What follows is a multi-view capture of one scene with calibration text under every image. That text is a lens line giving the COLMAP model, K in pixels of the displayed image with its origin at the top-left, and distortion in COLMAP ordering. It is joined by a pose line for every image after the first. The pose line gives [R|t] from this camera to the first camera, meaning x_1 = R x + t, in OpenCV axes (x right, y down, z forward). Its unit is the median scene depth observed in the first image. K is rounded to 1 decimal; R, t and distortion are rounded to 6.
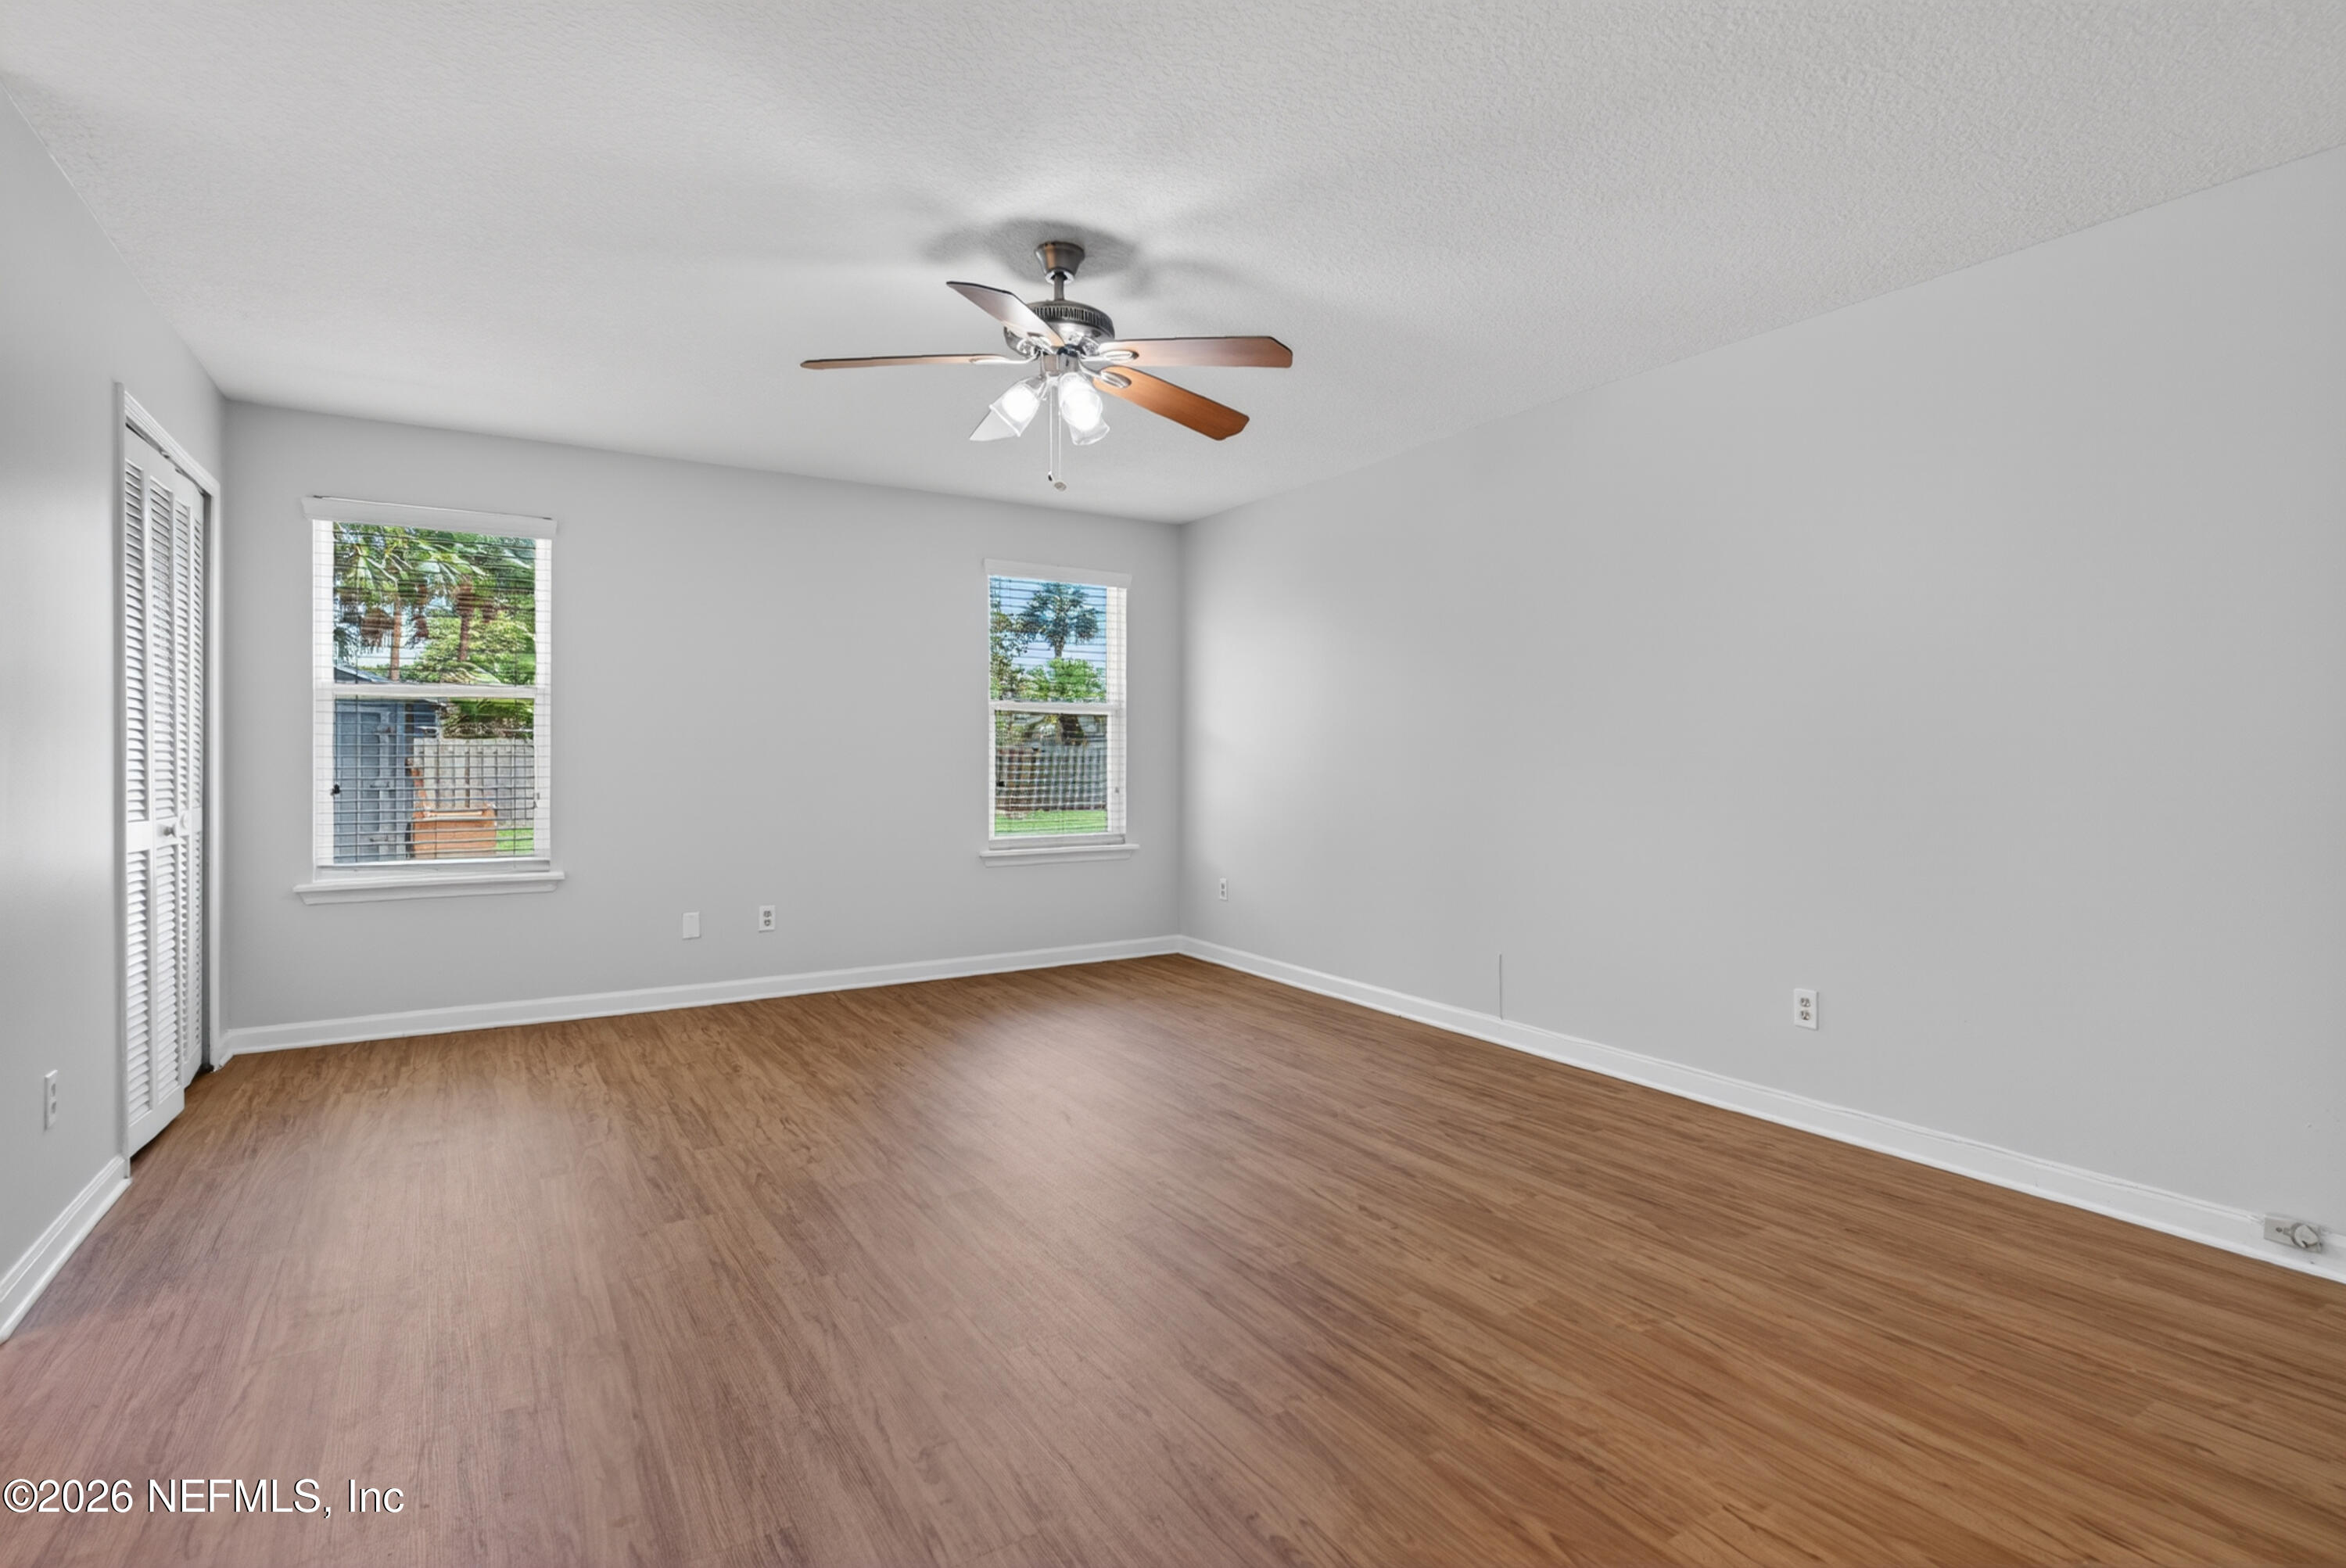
lens RADIAL K [[1126.6, 0, 1187.1], [0, 1126.6, 777.1], [0, 0, 1]] dist [-0.002730, -0.000435]
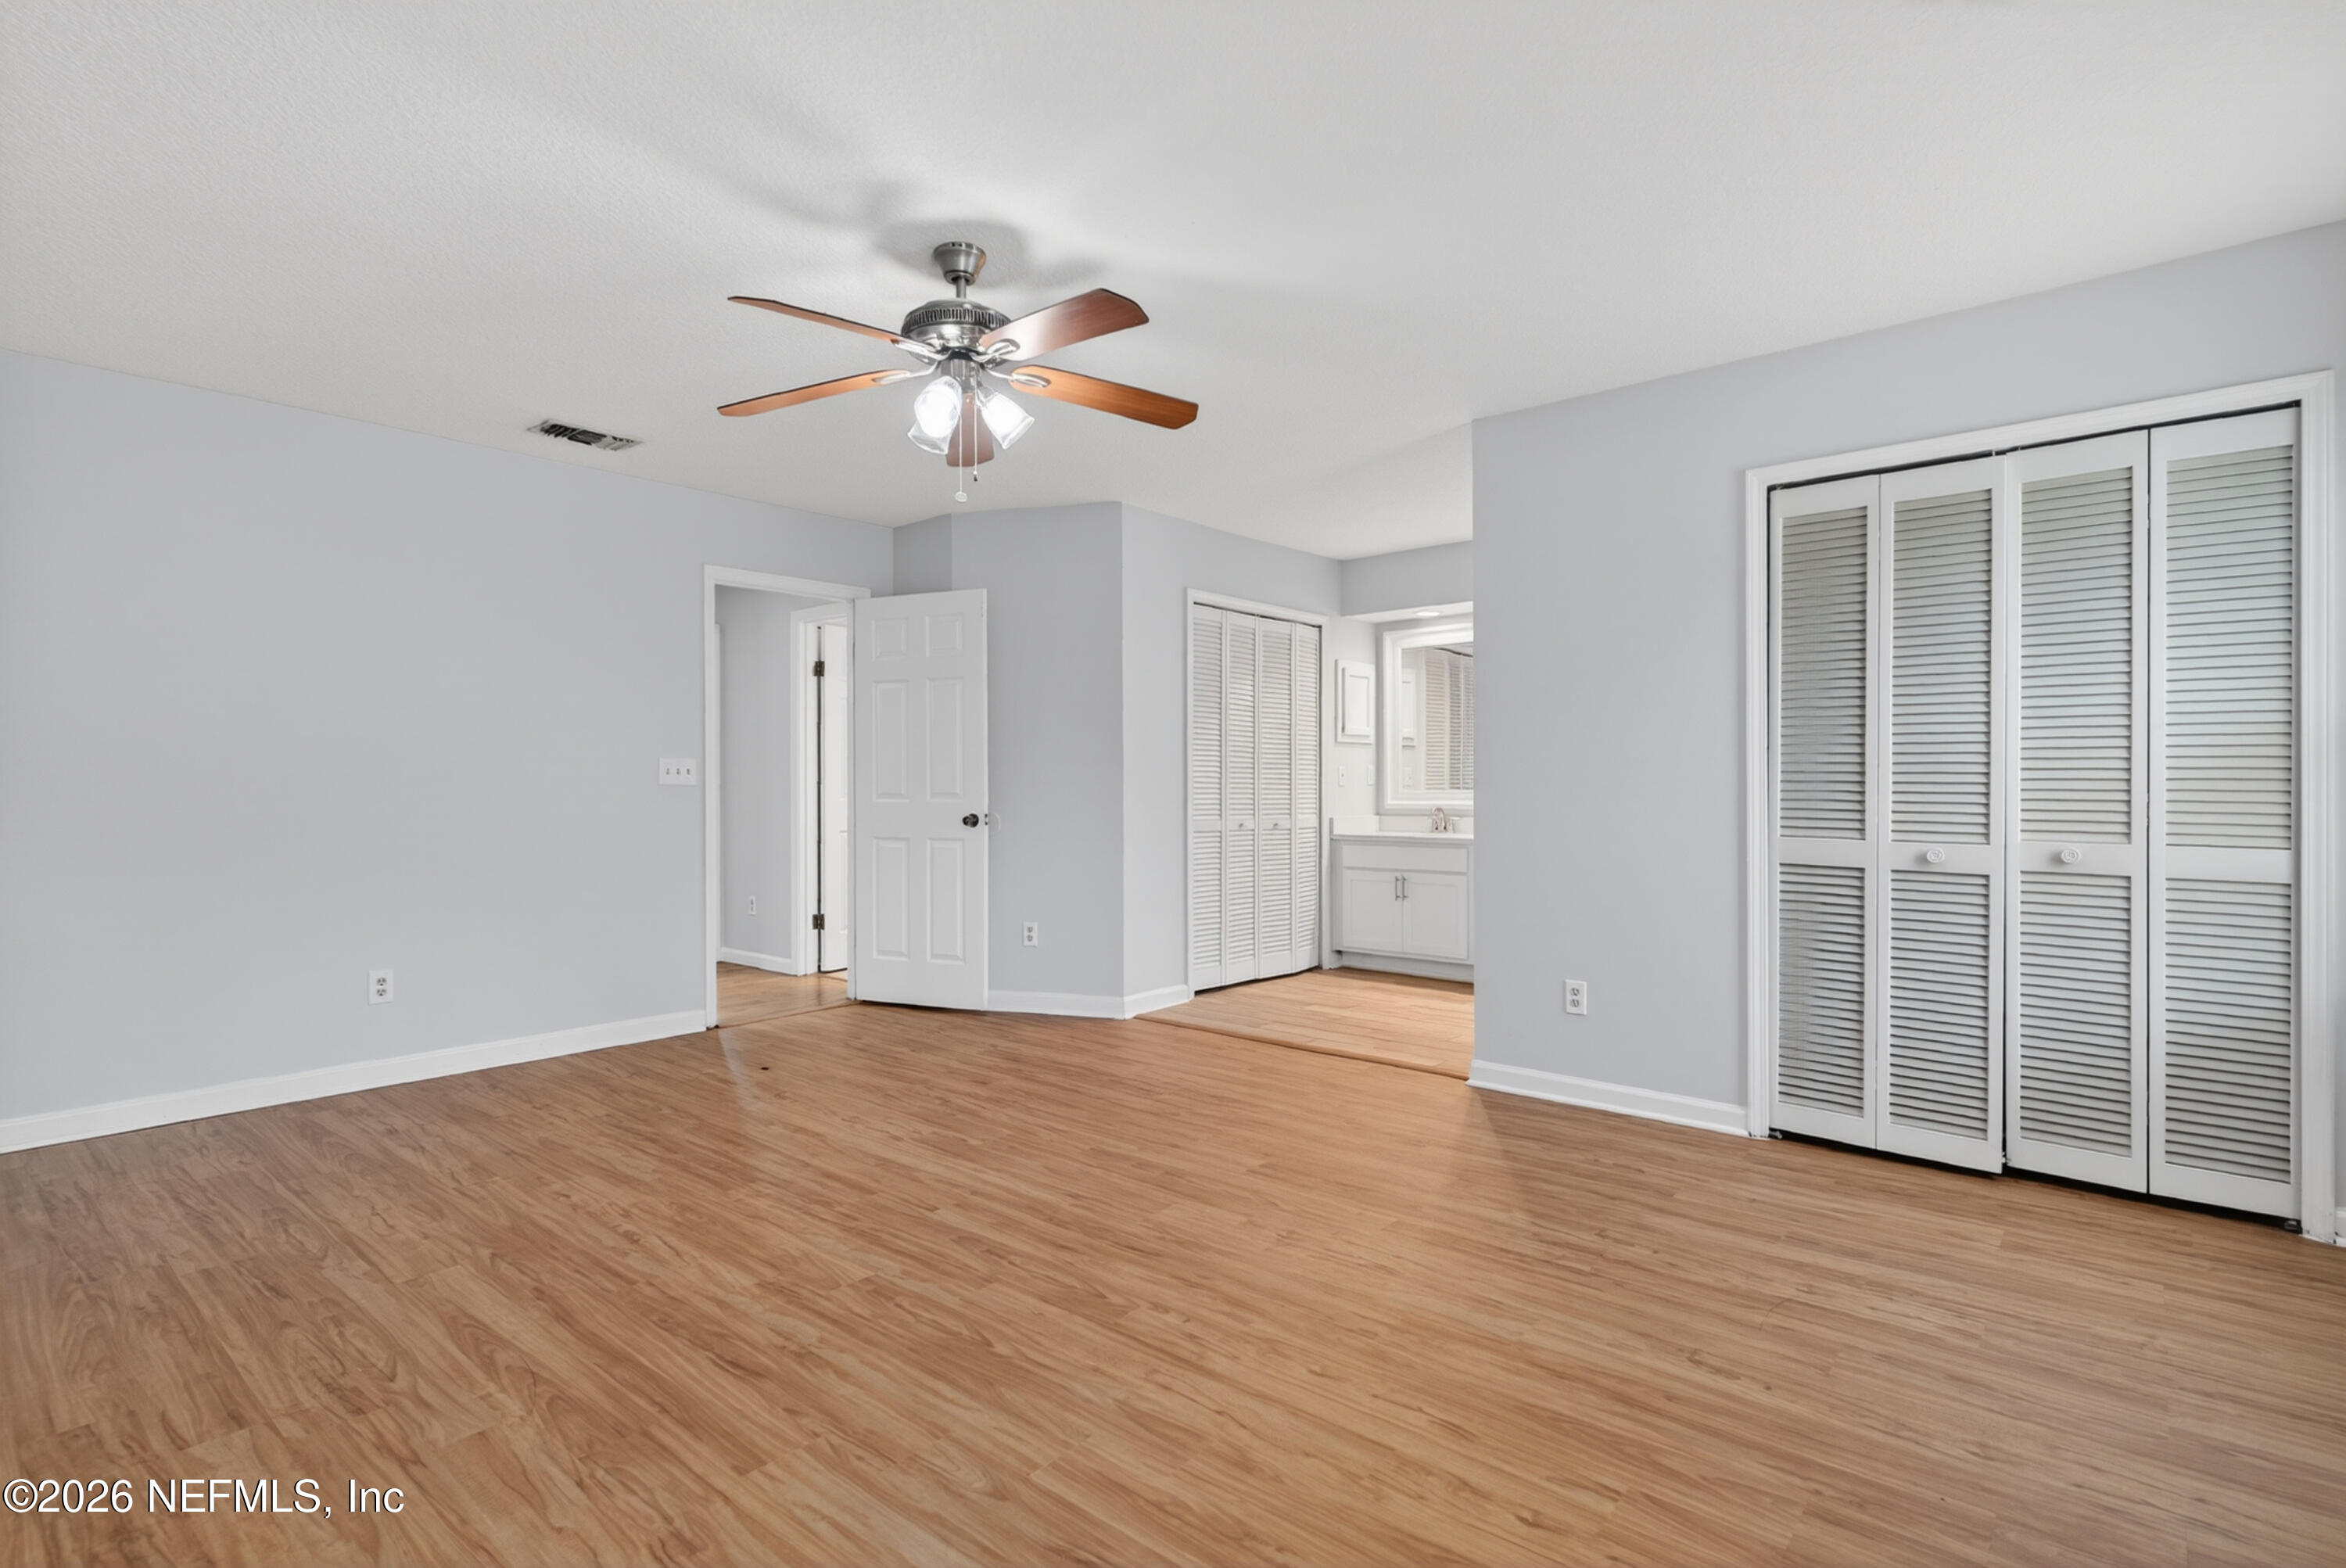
lens RADIAL K [[1126.6, 0, 1187.1], [0, 1126.6, 777.1], [0, 0, 1]] dist [-0.002730, -0.000435]
pose [[-0.952317, 0.000747, -0.305109, -0.004857], [-0.003132, 0.999920, 0.012223, -0.038067], [0.305094, 0.012596, -0.952239, 2.084536]]
